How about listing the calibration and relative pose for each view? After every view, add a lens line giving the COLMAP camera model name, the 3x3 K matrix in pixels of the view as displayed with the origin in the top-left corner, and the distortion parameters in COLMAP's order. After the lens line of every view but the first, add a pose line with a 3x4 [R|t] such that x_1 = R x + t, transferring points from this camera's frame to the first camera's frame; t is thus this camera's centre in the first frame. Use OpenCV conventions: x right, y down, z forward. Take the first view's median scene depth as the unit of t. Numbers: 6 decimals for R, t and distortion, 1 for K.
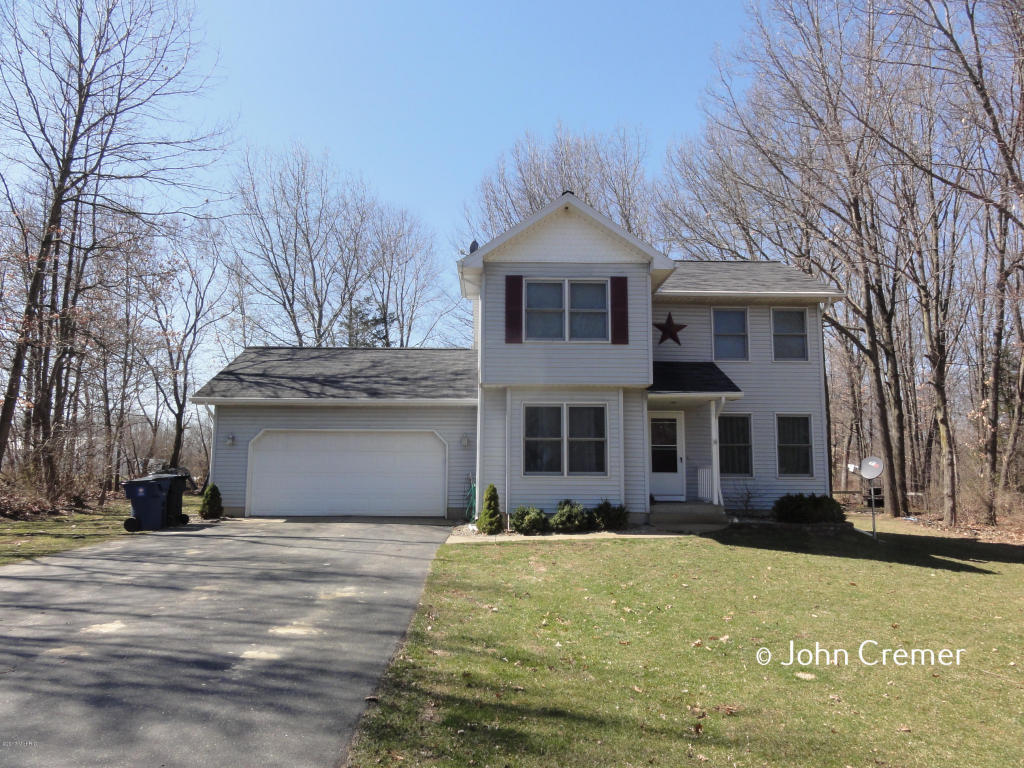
lens RADIAL K [[730.3, 0, 512.0], [0, 730.3, 384.0], [0, 0, 1]] dist [0.002419, 0.003162]
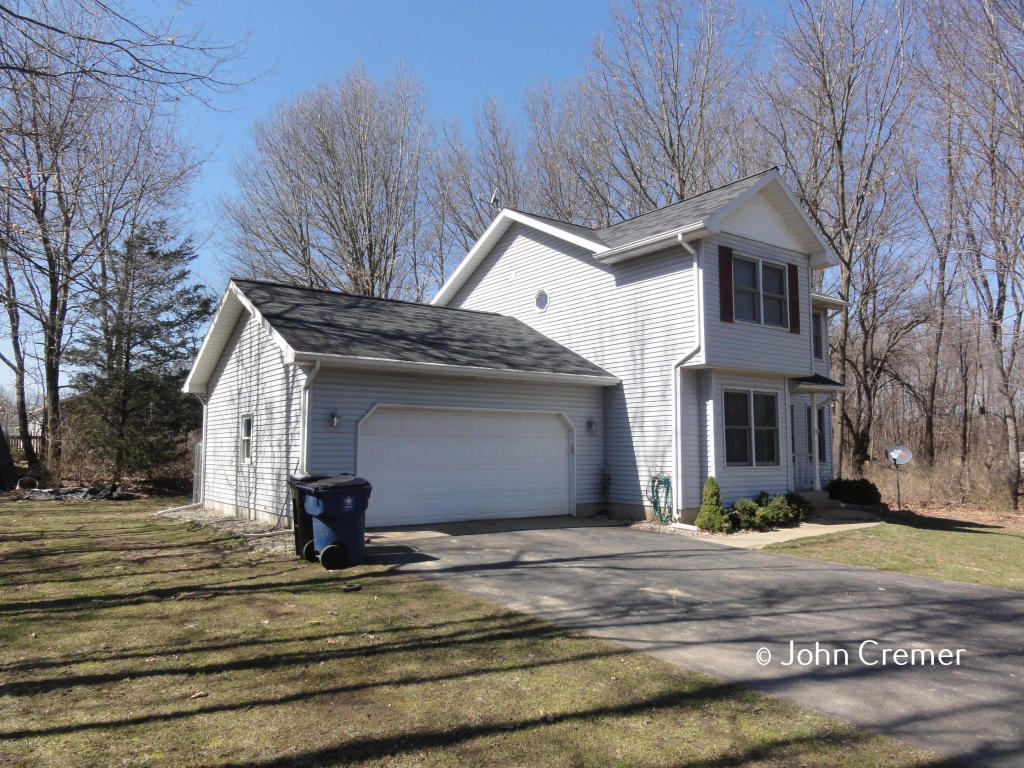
lens RADIAL K [[730.3, 0, 512.0], [0, 730.3, 384.0], [0, 0, 1]] dist [0.002419, 0.003162]
pose [[0.833445, 0.047591, 0.550550, -0.704315], [-0.069493, 0.997402, 0.018984, 0.021843], [-0.548216, -0.054081, 0.834586, 0.378588]]
